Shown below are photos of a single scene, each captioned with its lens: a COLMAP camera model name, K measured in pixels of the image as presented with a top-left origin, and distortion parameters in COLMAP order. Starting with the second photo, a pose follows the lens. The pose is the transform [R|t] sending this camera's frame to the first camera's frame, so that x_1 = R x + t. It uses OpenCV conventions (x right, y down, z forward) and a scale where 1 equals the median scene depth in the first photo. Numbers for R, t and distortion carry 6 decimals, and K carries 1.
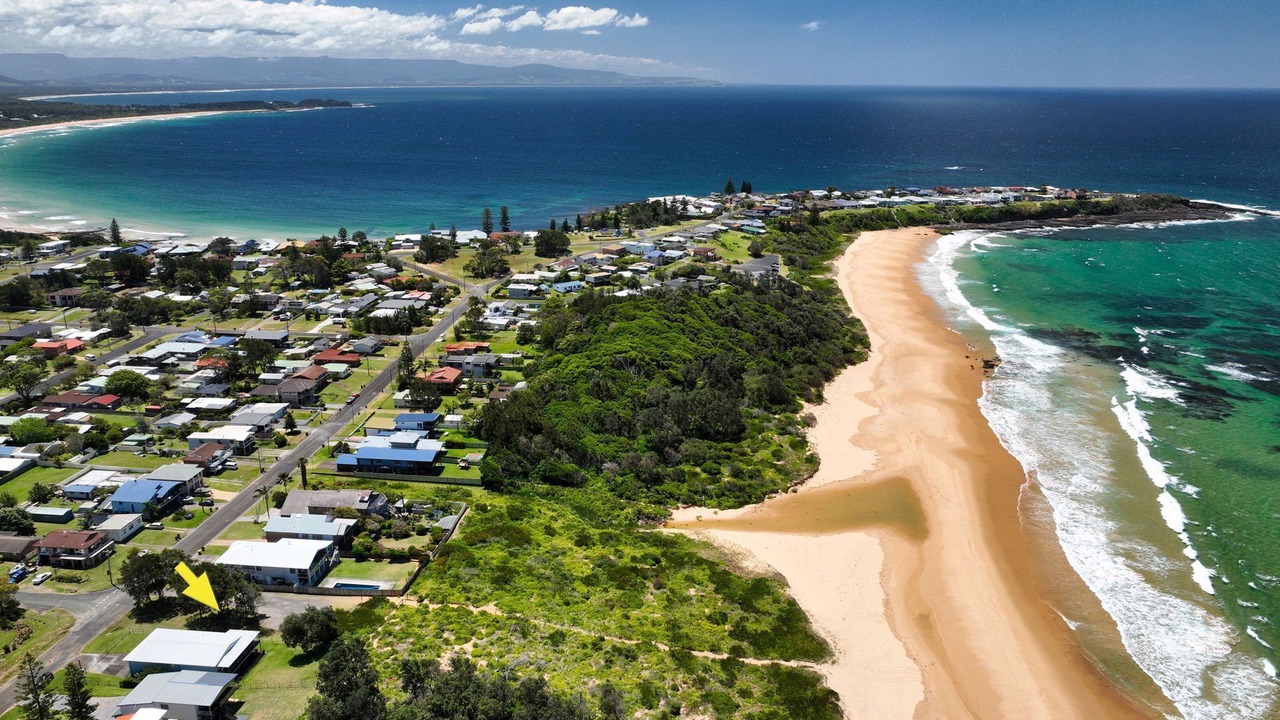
lens RADIAL K [[920.7, 0, 640.0], [0, 920.7, 360.0], [0, 0, 1]] dist [-0.000431, -0.000341]
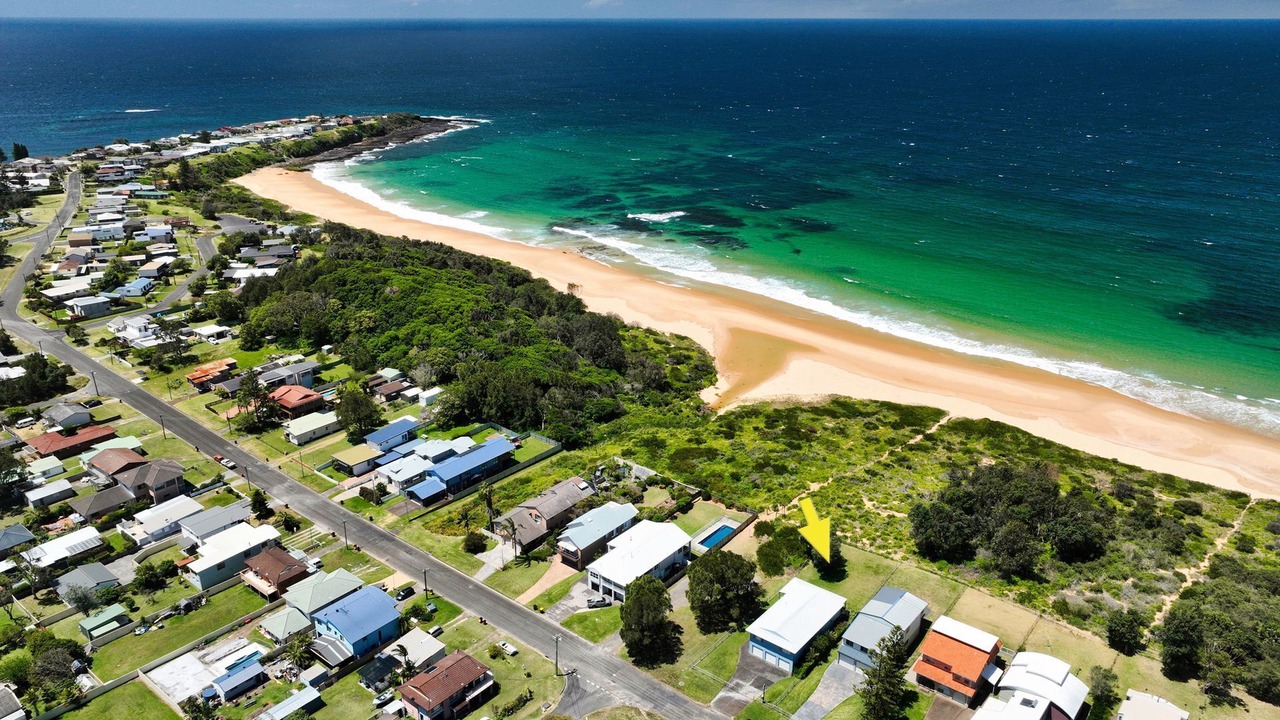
lens RADIAL K [[920.7, 0, 640.0], [0, 920.7, 360.0], [0, 0, 1]] dist [-0.000431, -0.000341]
pose [[0.537283, -0.303063, 0.787070, -0.873590], [0.249348, 0.948571, 0.195035, -0.121532], [-0.805700, 0.091465, 0.585220, 0.373390]]
